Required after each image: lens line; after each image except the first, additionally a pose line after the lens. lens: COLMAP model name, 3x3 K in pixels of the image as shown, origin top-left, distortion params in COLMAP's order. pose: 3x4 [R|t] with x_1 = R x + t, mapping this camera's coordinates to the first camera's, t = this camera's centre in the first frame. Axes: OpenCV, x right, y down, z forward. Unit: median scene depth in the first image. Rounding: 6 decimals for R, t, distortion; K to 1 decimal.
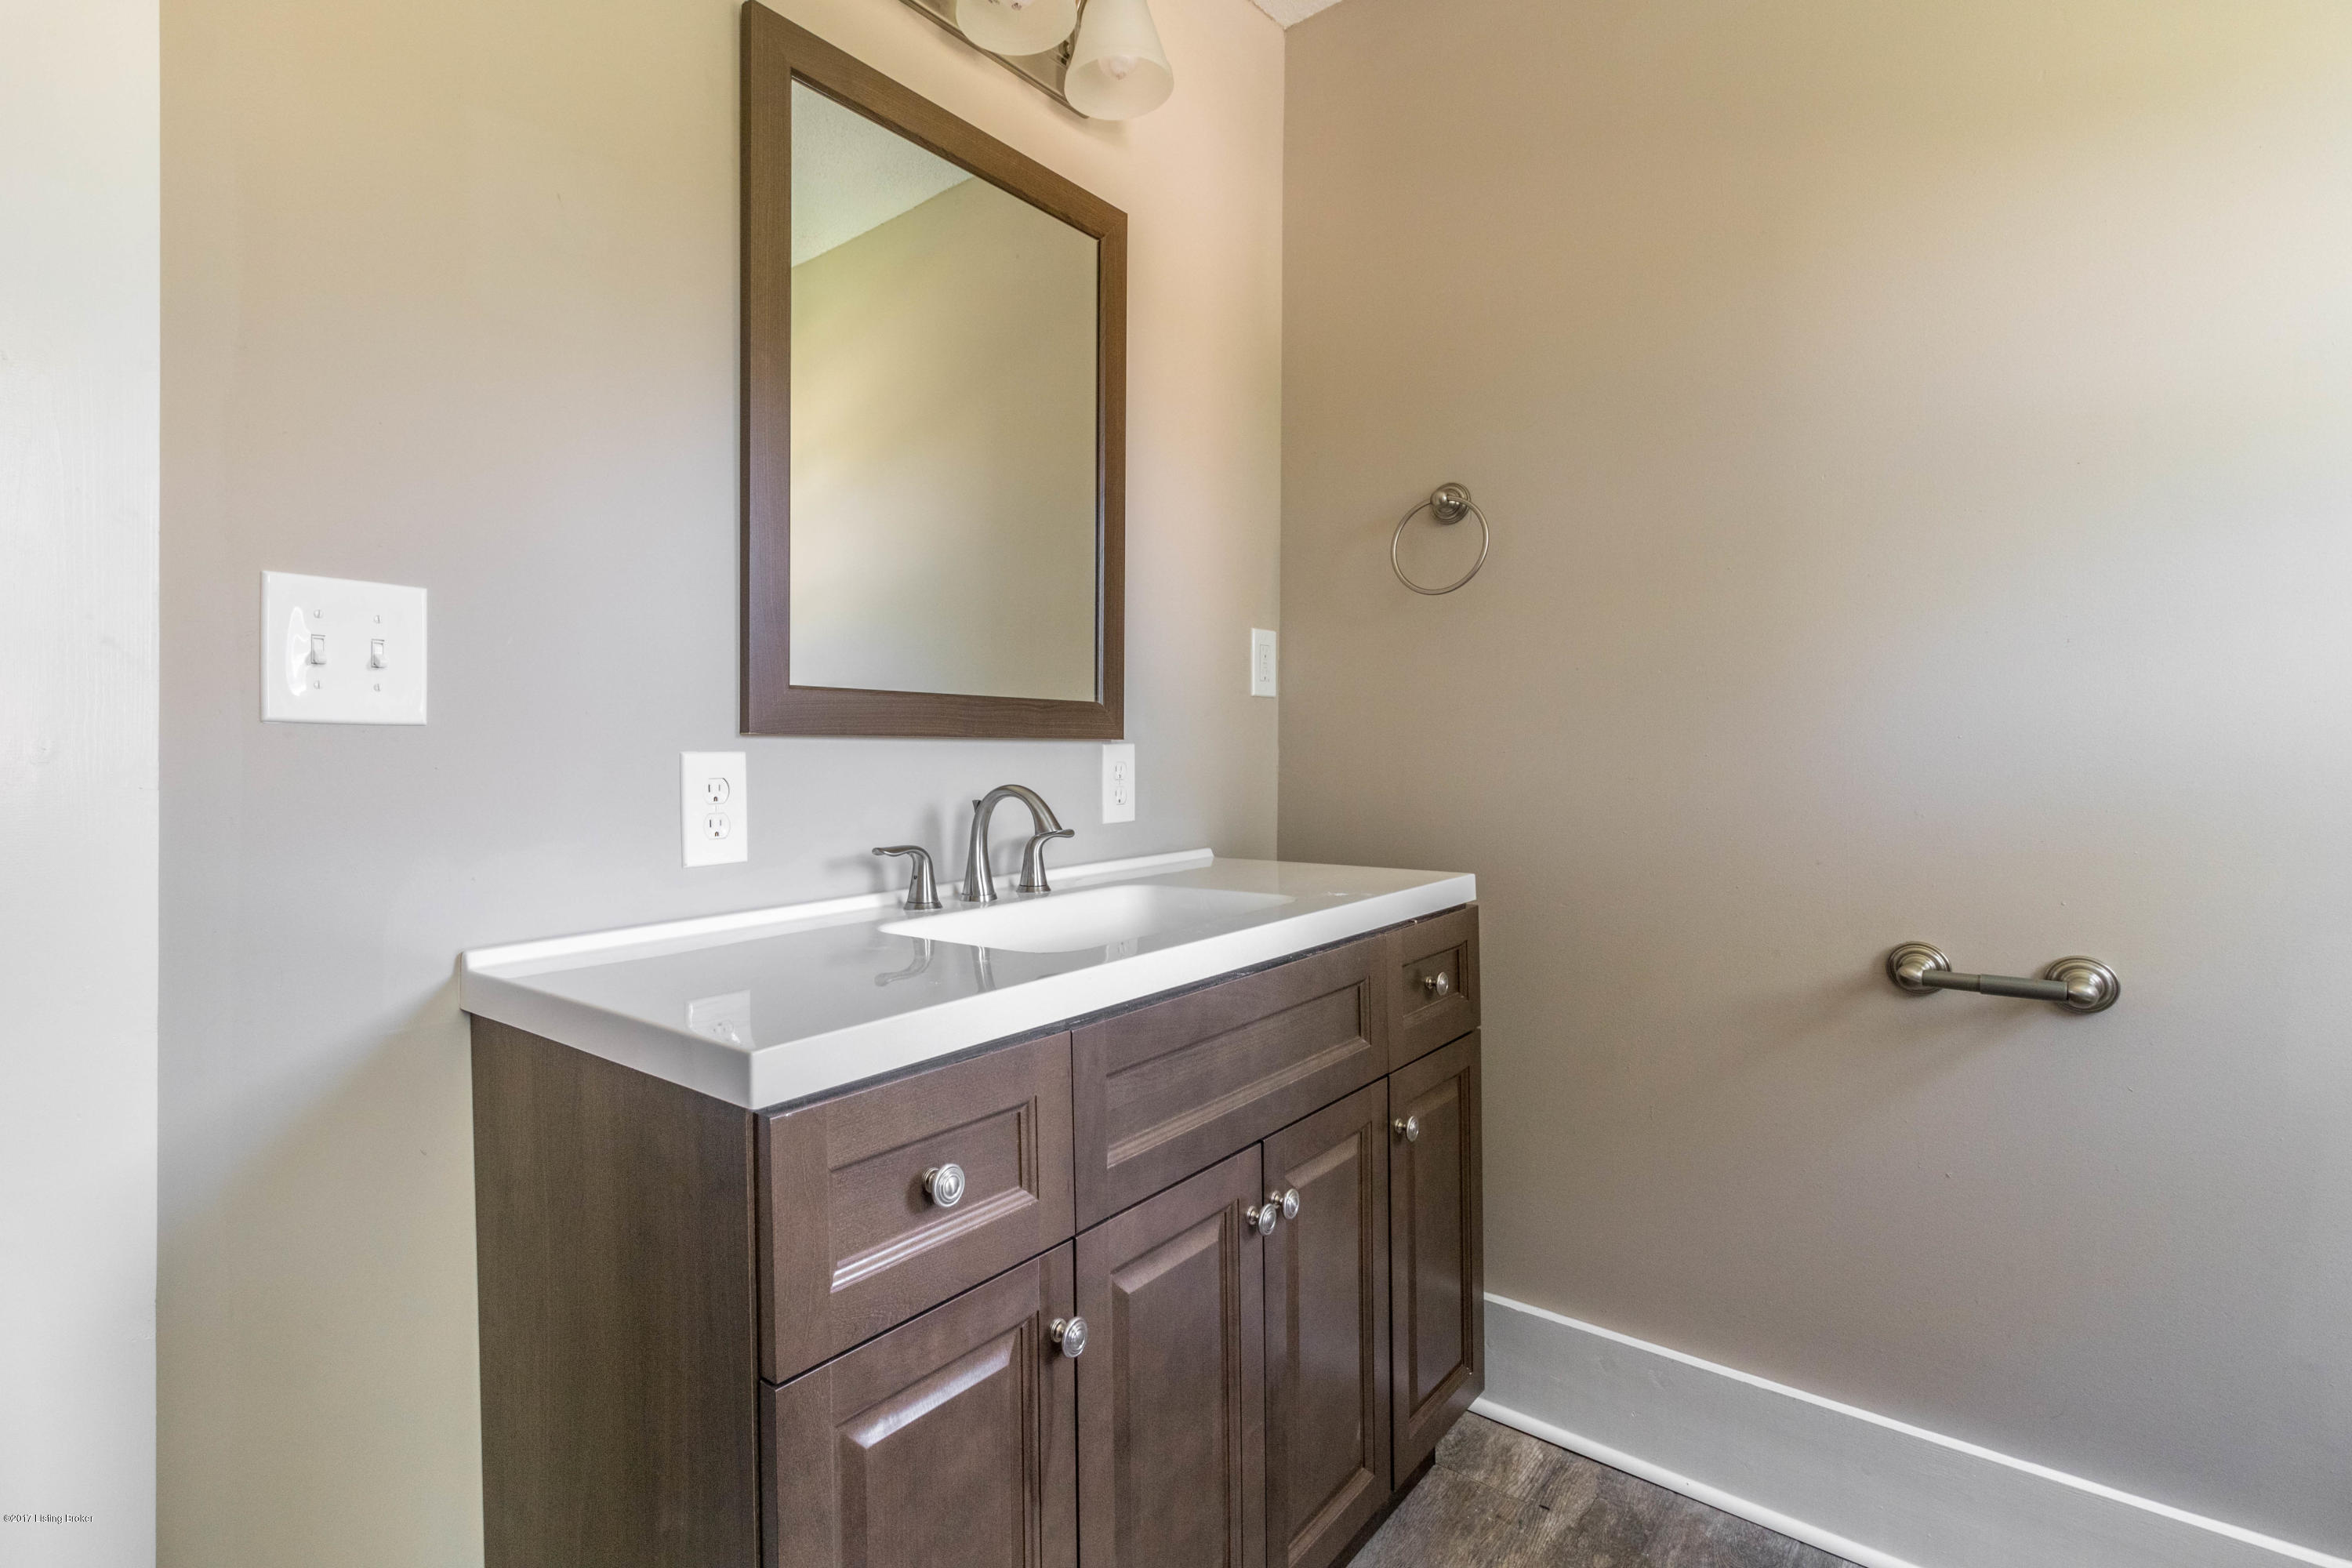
lens RADIAL K [[1100.6, 0, 1171.6], [0, 1100.6, 776.2], [0, 0, 1]] dist [0.004161, 0.000439]
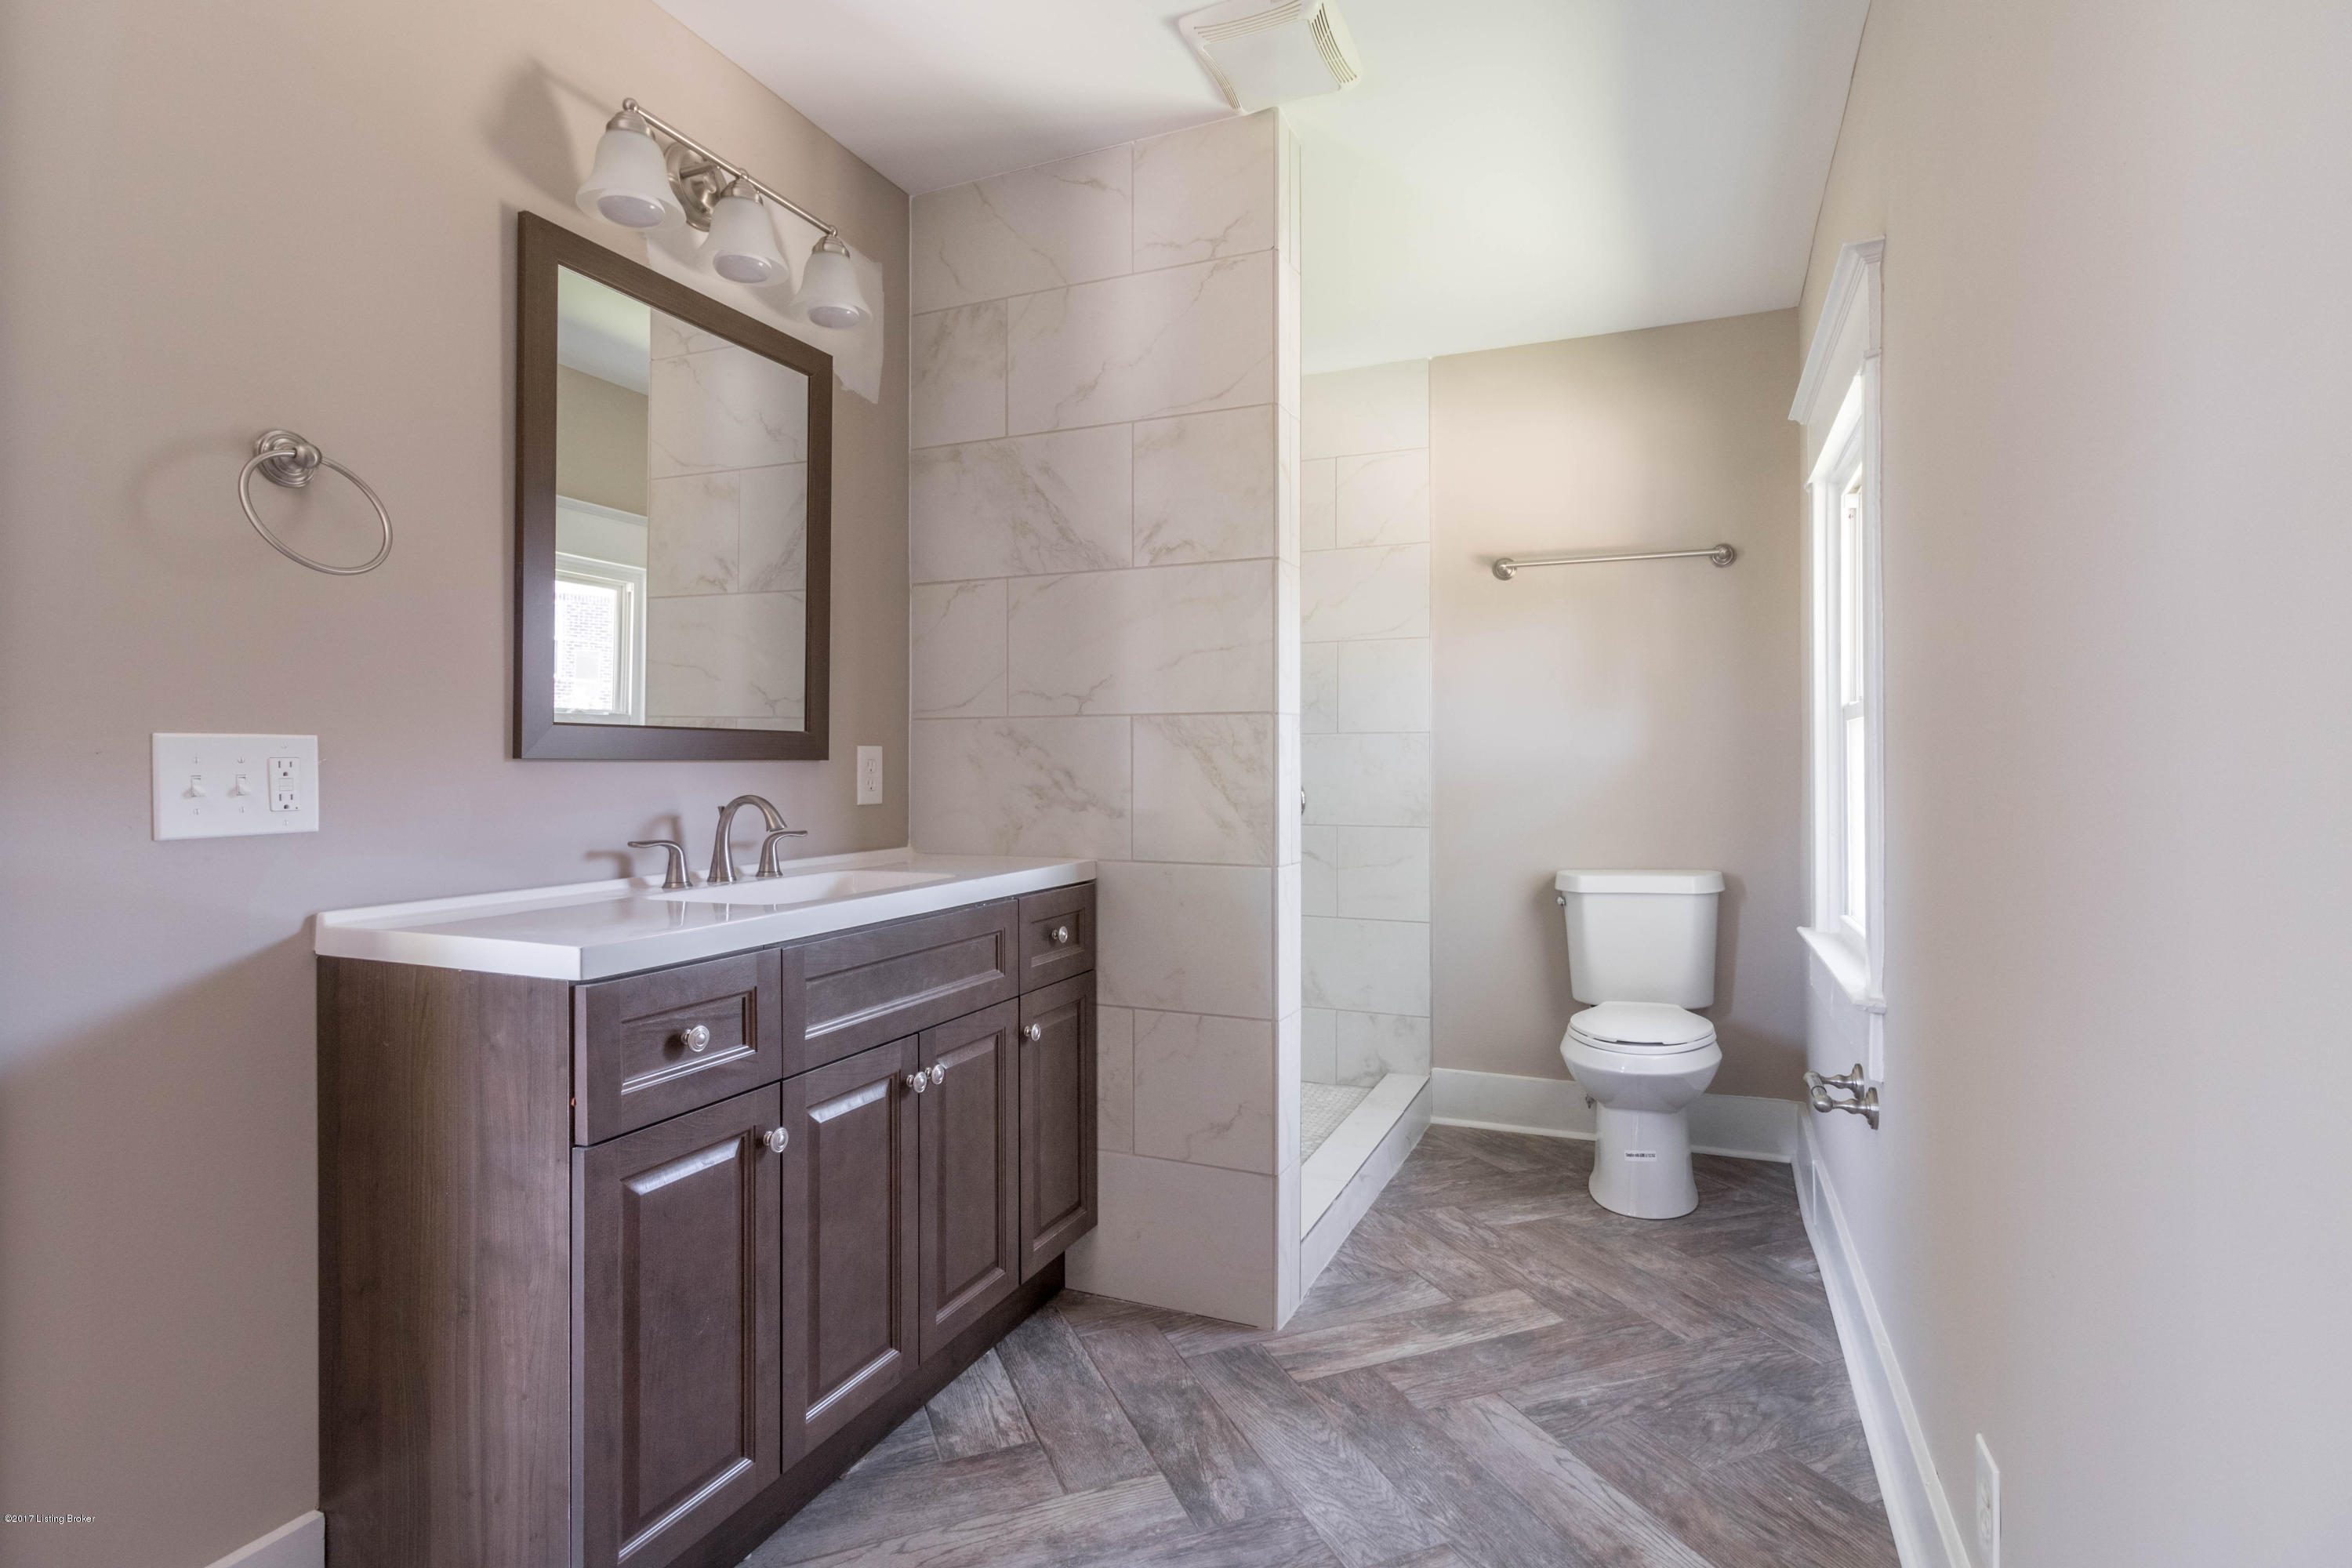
lens RADIAL K [[1100.6, 0, 1171.1], [0, 1100.6, 764.8], [0, 0, 1]] dist [0.004161, 0.000439]
pose [[0.977968, 0.010776, 0.208478, 0.099664], [-0.003286, 0.999338, -0.036240, 0.021077], [-0.208730, 0.034756, 0.977355, -0.540543]]
